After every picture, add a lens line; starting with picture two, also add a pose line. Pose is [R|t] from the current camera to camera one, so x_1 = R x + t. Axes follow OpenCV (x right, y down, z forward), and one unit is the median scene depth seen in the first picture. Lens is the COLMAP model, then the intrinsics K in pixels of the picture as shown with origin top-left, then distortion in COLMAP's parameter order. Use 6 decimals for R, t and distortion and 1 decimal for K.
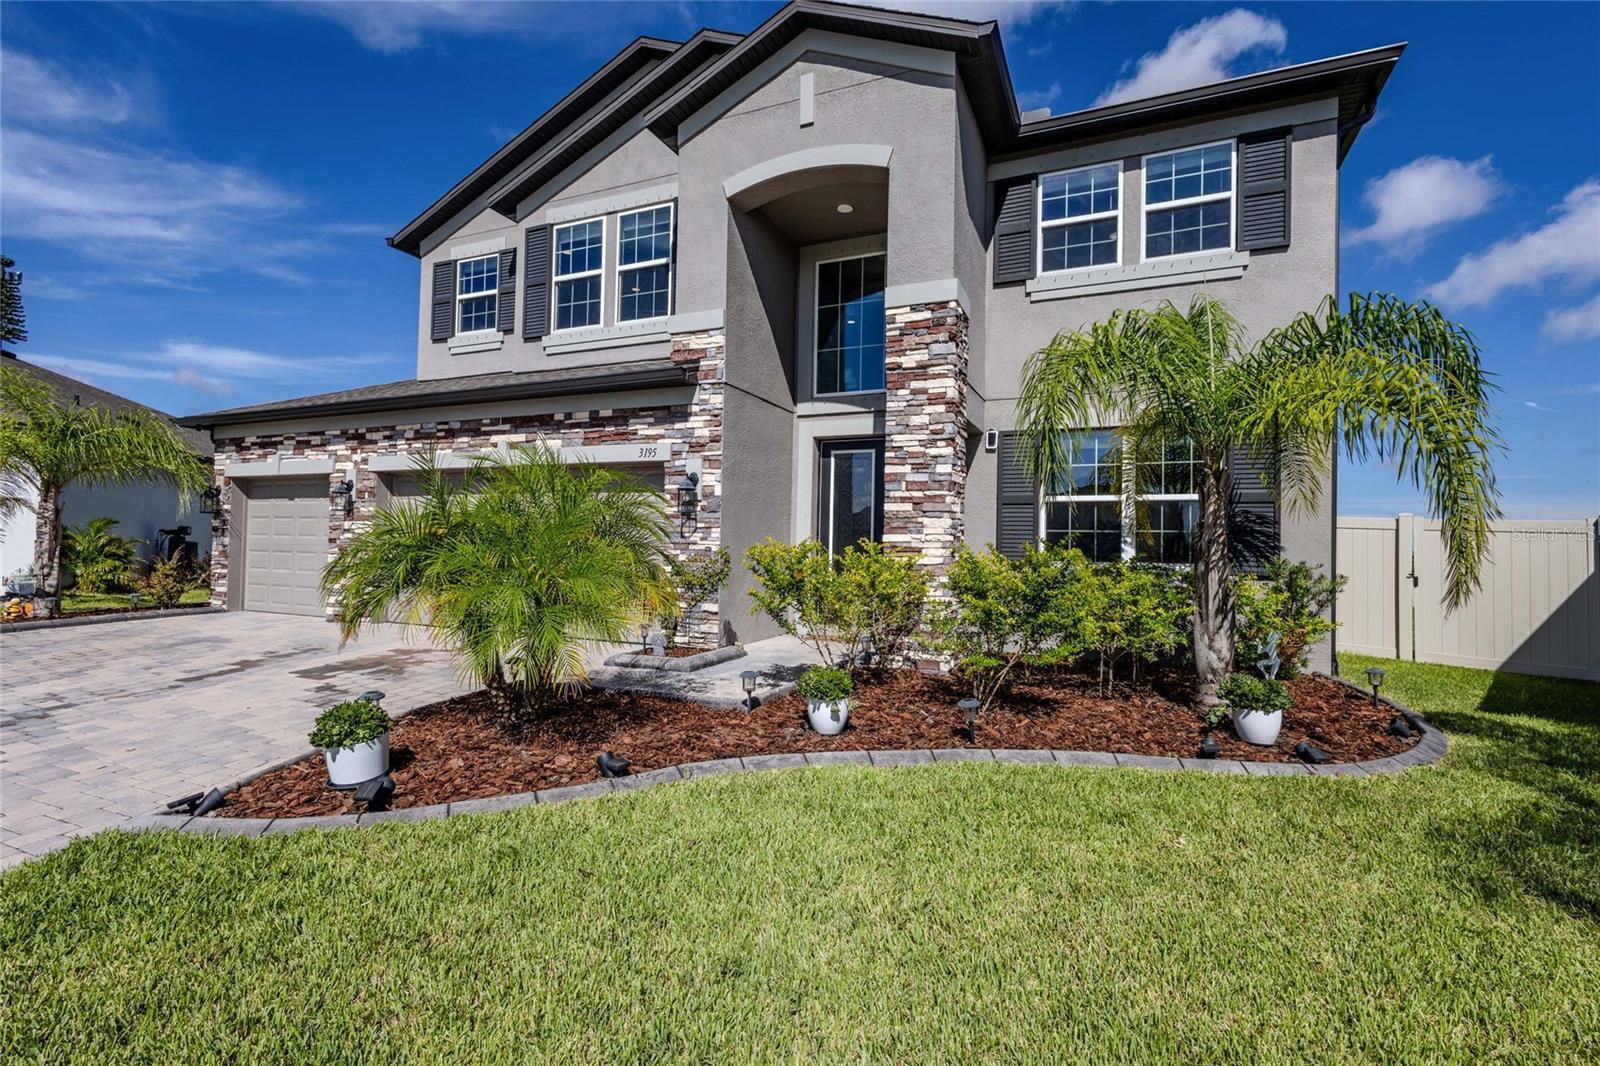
lens RADIAL K [[744.6, 0, 793.3], [0, 744.6, 528.3], [0, 0, 1]] dist [0.008505, -0.000026]
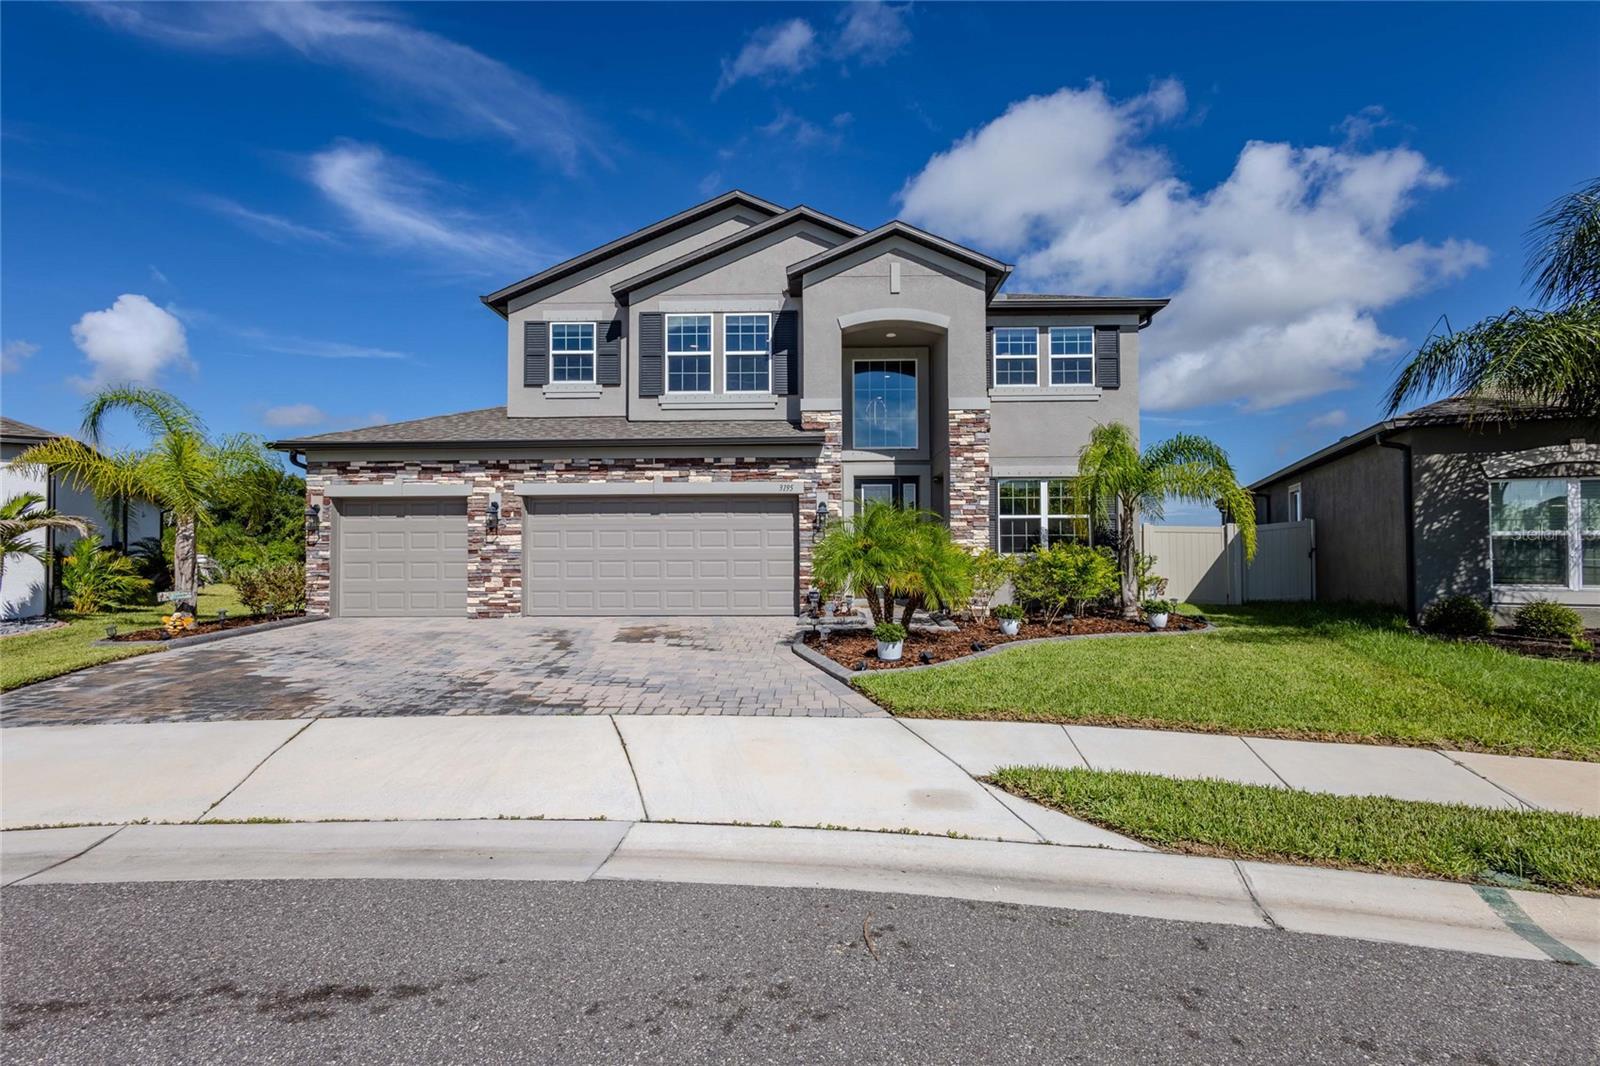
lens RADIAL K [[744.6, 0, 803.4], [0, 744.6, 530.5], [0, 0, 1]] dist [0.008505, -0.000026]
pose [[0.919247, -0.013026, 0.393466, -0.712006], [0.011938, 0.999915, 0.005213, -0.020983], [-0.393500, -0.000094, 0.919324, -0.379206]]
